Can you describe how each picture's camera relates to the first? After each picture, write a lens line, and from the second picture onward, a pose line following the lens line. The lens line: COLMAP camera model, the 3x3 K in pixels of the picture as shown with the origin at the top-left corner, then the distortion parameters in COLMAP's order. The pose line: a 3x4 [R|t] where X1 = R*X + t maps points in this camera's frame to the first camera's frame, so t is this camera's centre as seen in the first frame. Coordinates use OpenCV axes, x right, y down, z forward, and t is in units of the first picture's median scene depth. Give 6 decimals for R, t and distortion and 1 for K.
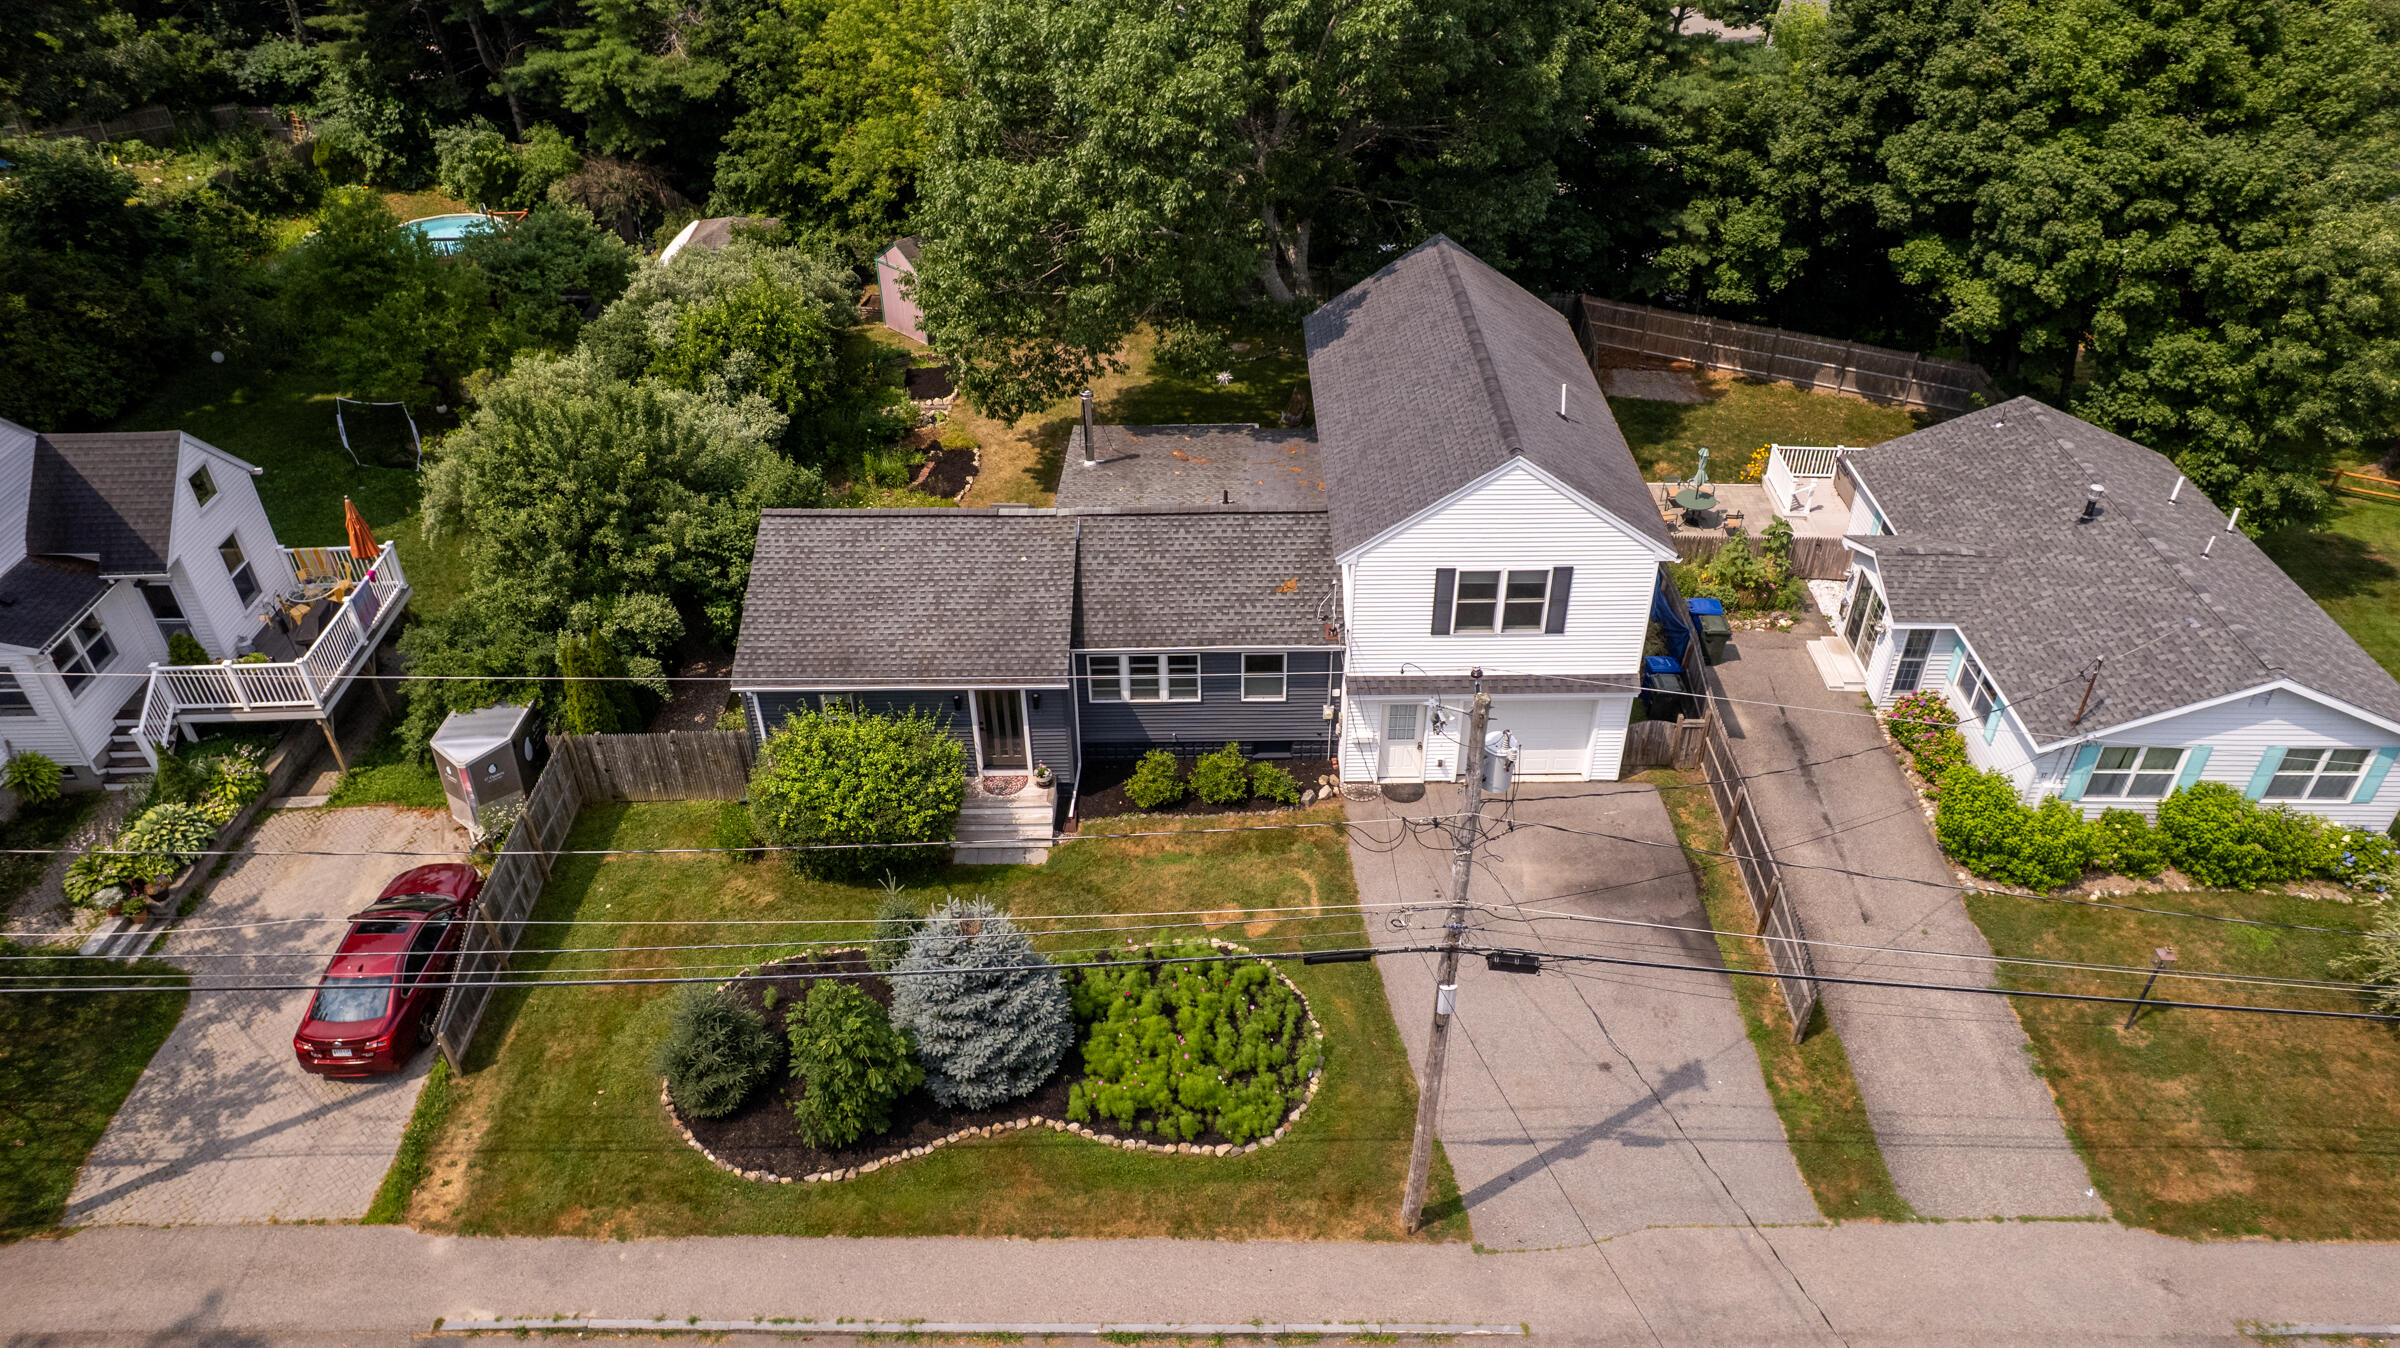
lens RADIAL K [[1536.4, 0, 1198.3], [0, 1536.4, 659.6], [0, 0, 1]] dist [-0.091228, 0.077840]
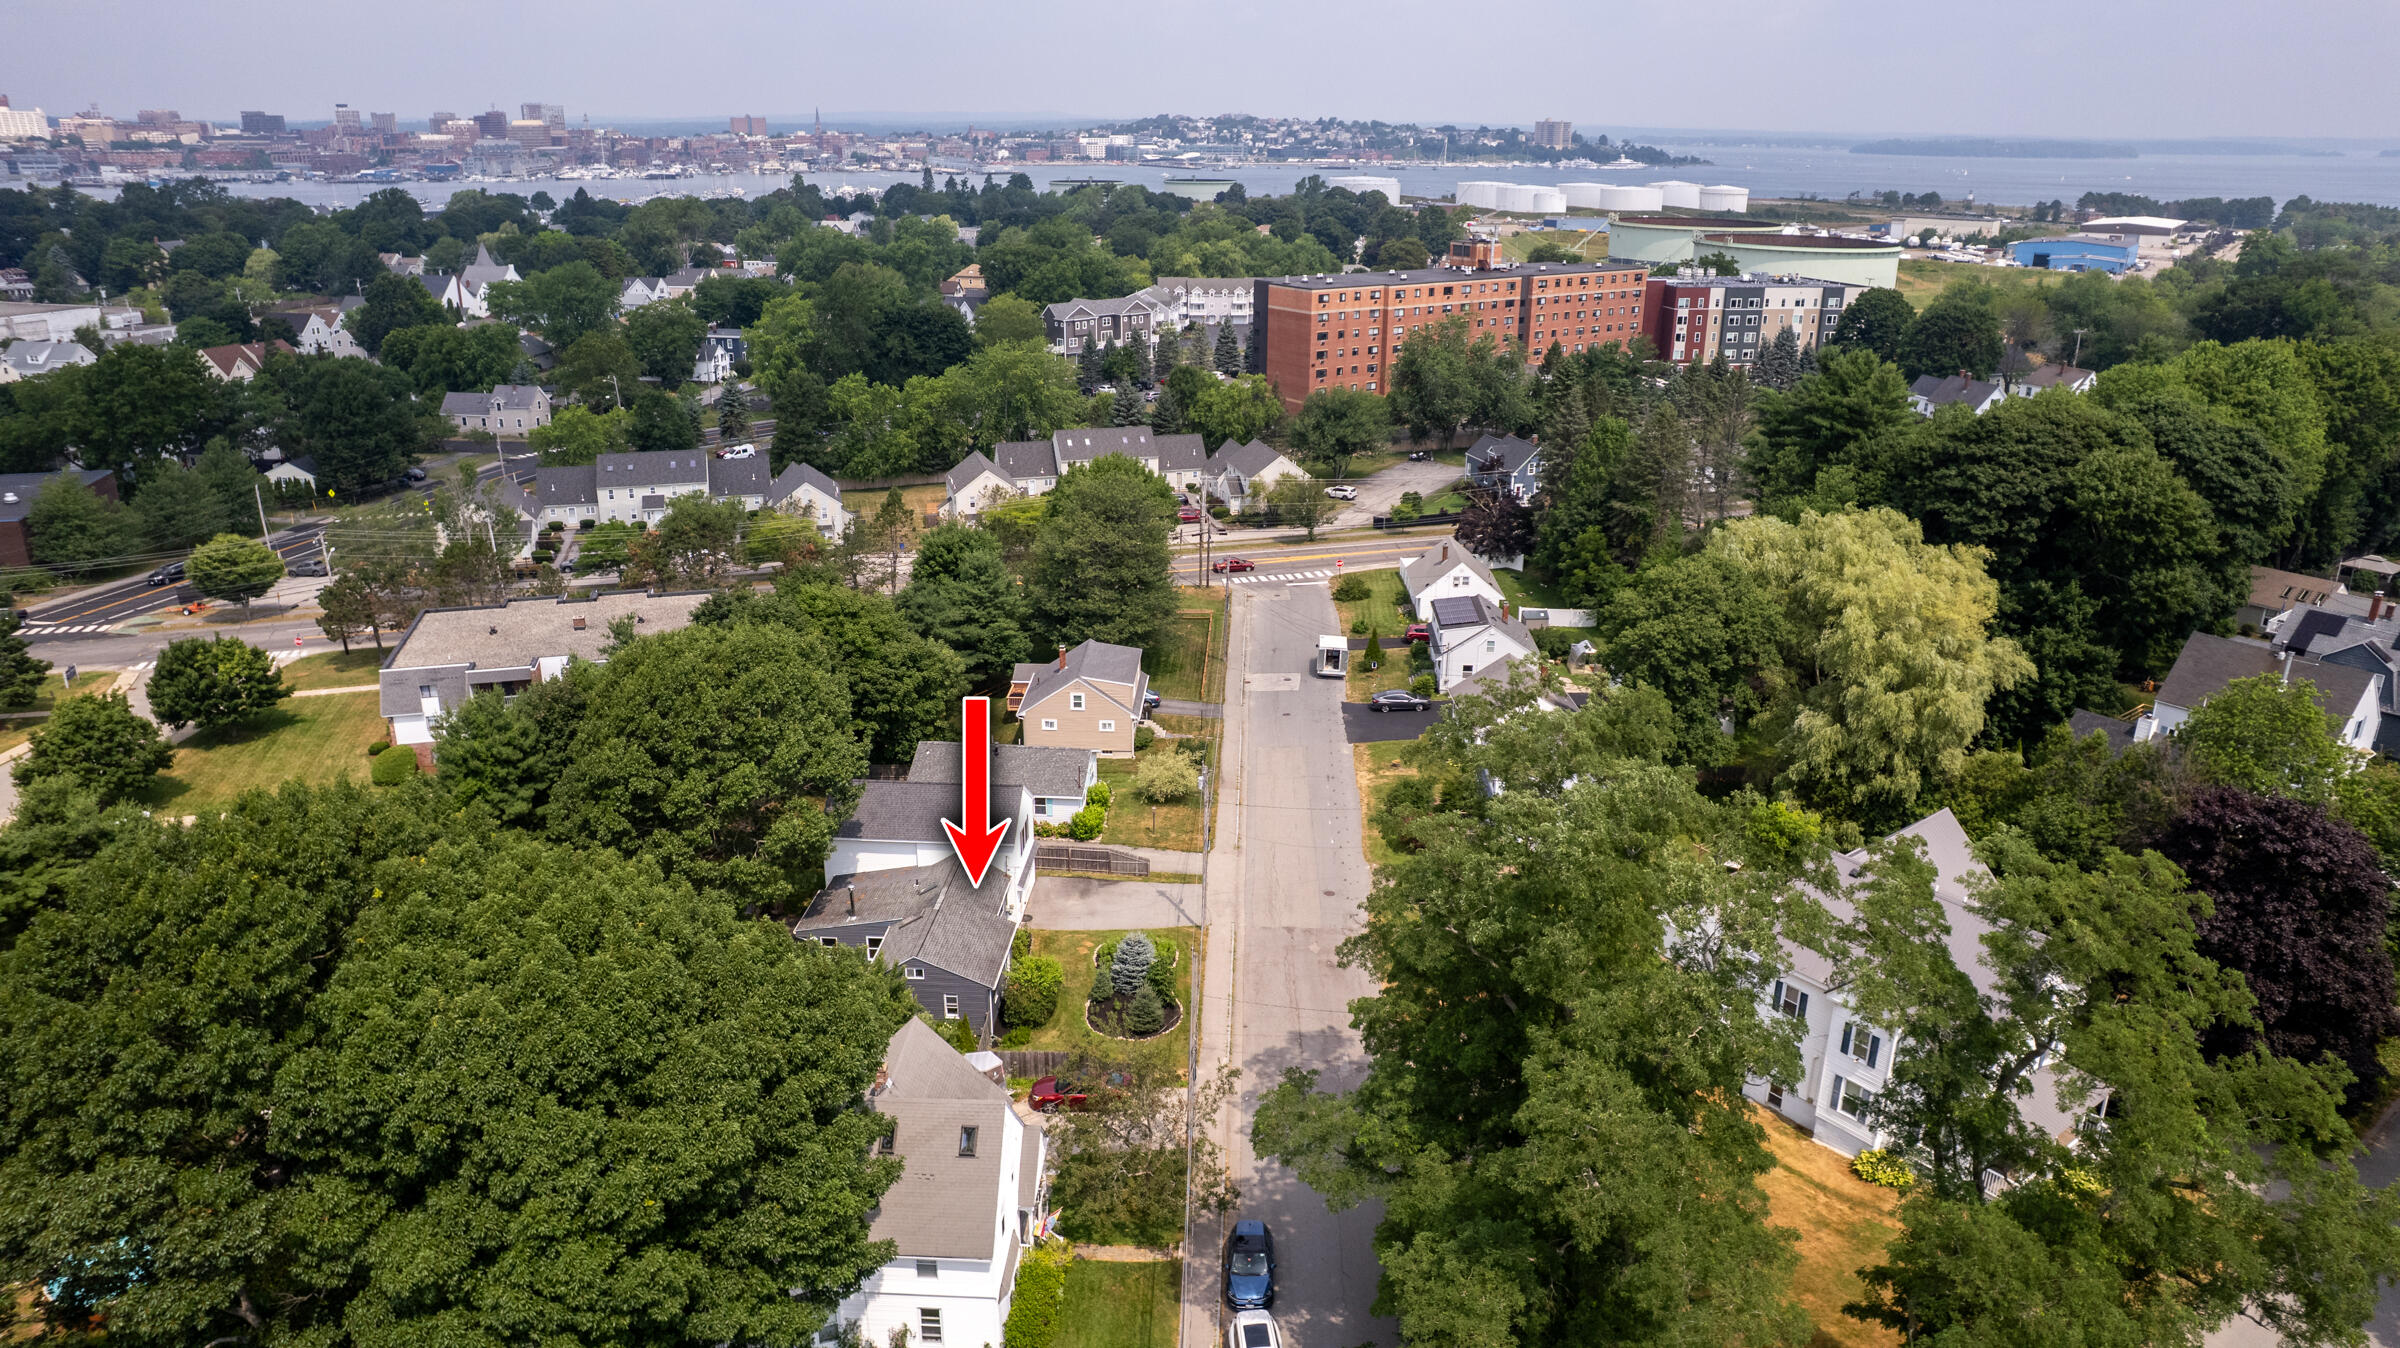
lens RADIAL K [[1518.8, 0, 1197.2], [0, 1518.8, 659.2], [0, 0, 1]] dist [-0.083222, 0.053789]
pose [[0.059824, -0.313129, 0.947825, -2.440741], [0.575568, 0.786608, 0.223540, -0.762273], [-0.815563, 0.532164, 0.227285, -0.141952]]
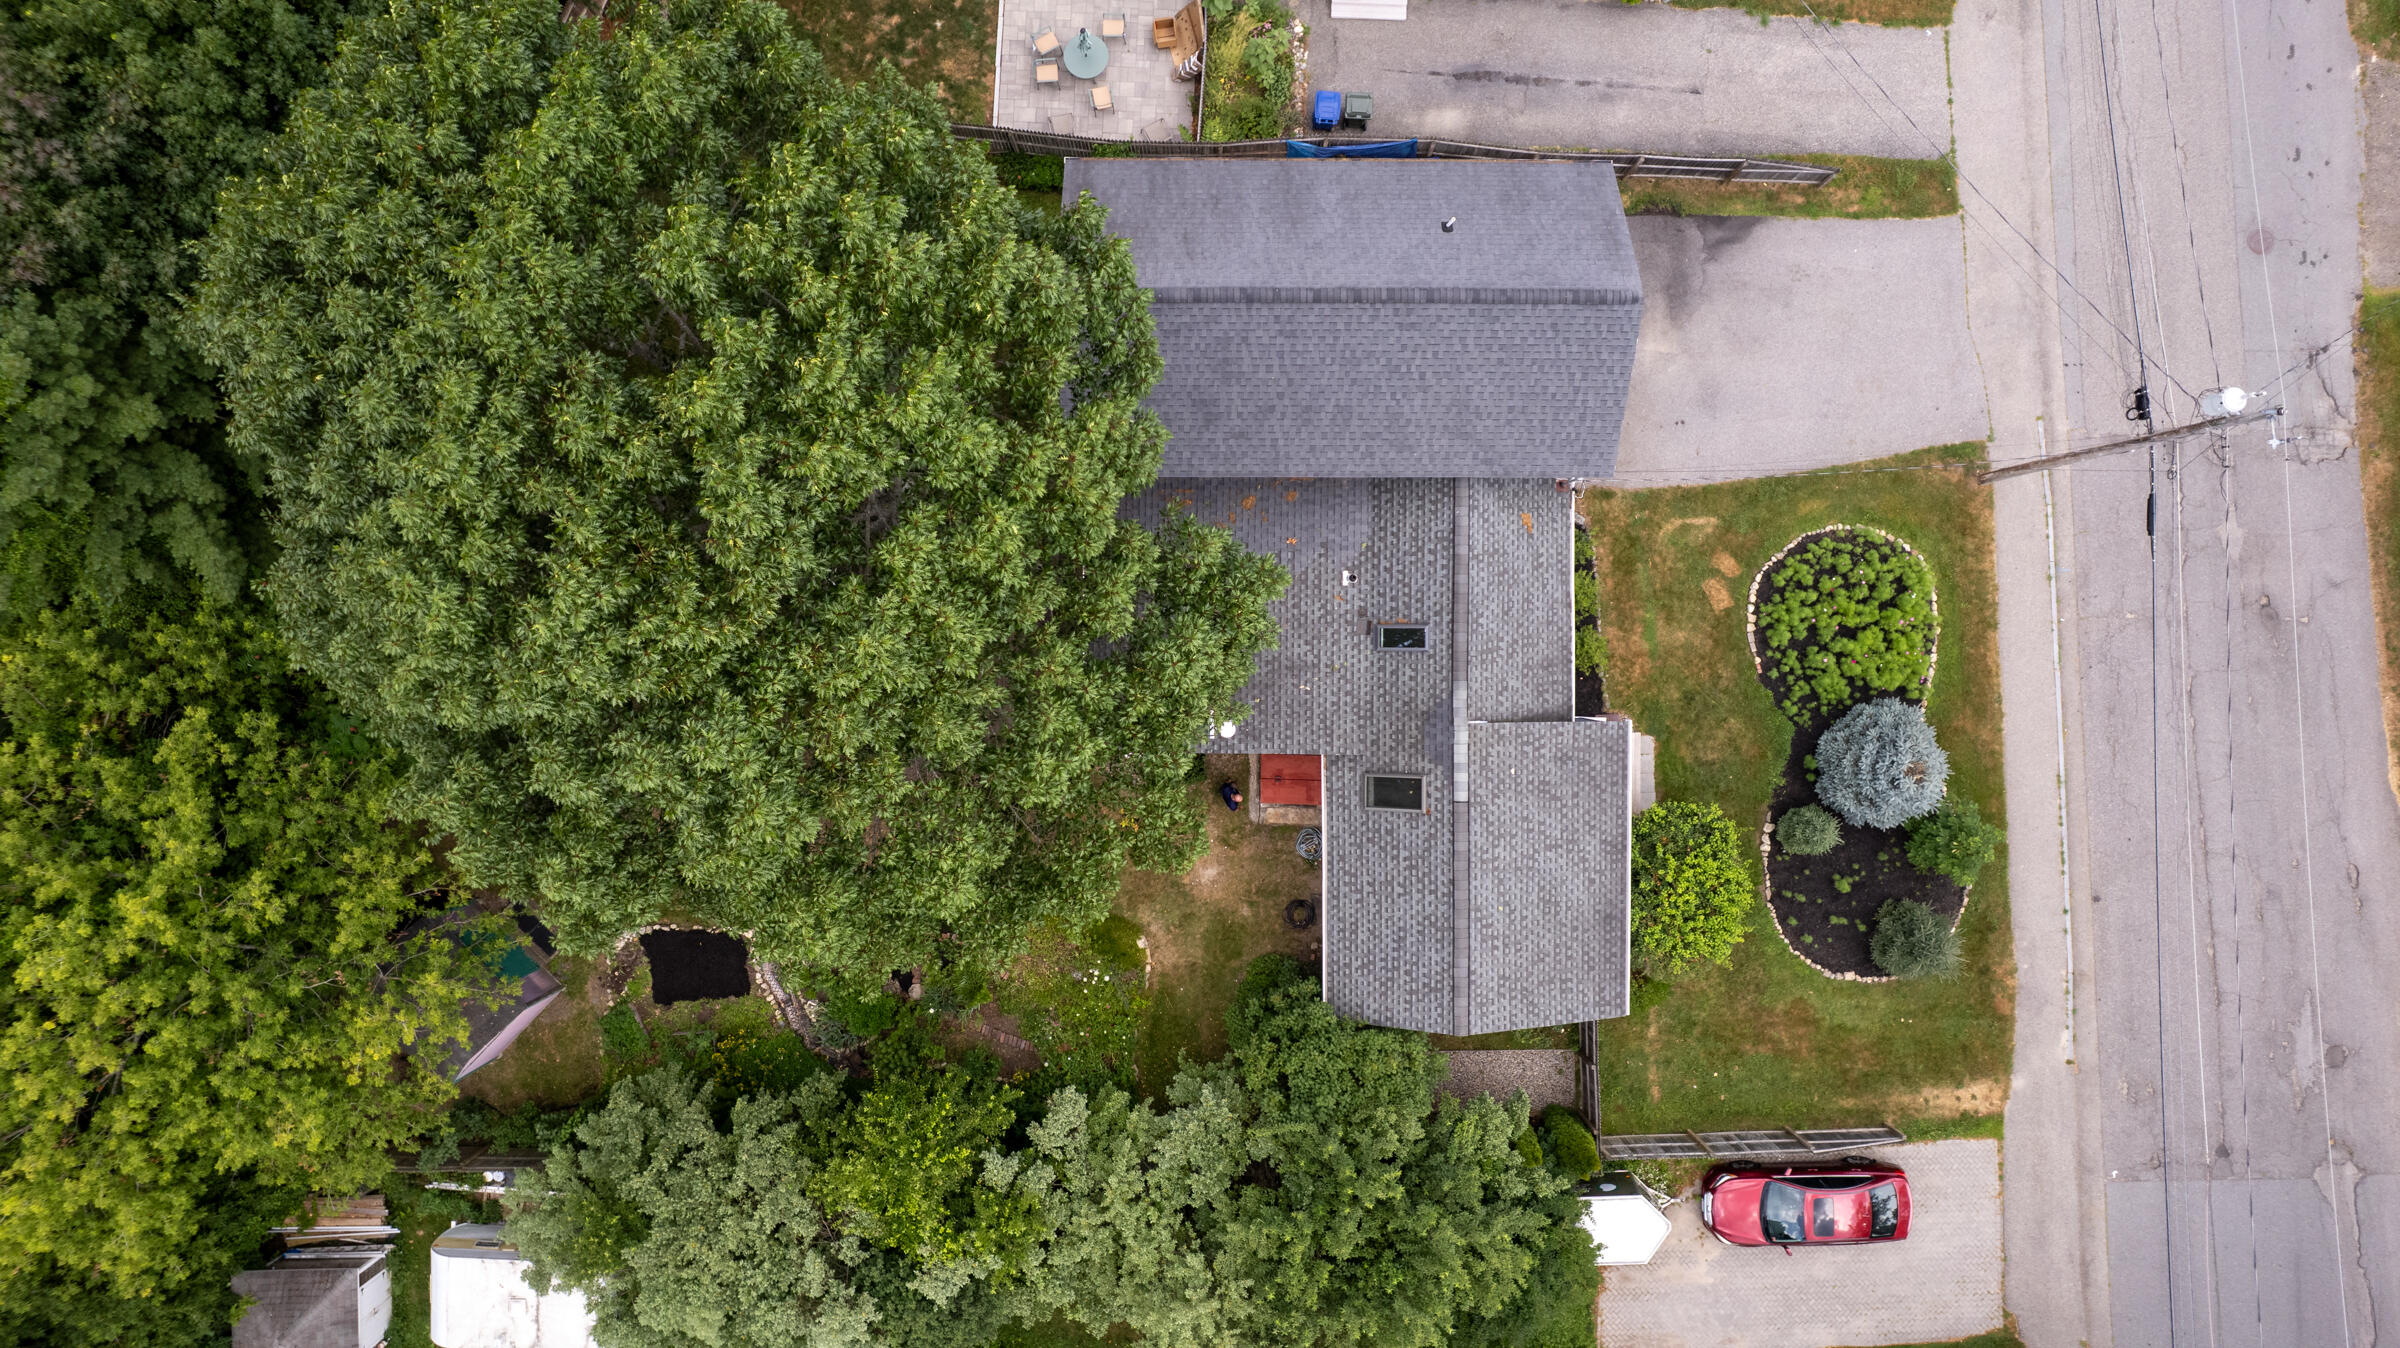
lens RADIAL K [[1518.8, 0, 1197.2], [0, 1518.8, 659.2], [0, 0, 1]] dist [-0.083222, 0.053789]
pose [[-0.000728, -0.999988, 0.004822, -0.042565], [0.580130, 0.003505, 0.814517, -1.055515], [-0.814524, 0.003390, 0.580120, 0.589394]]
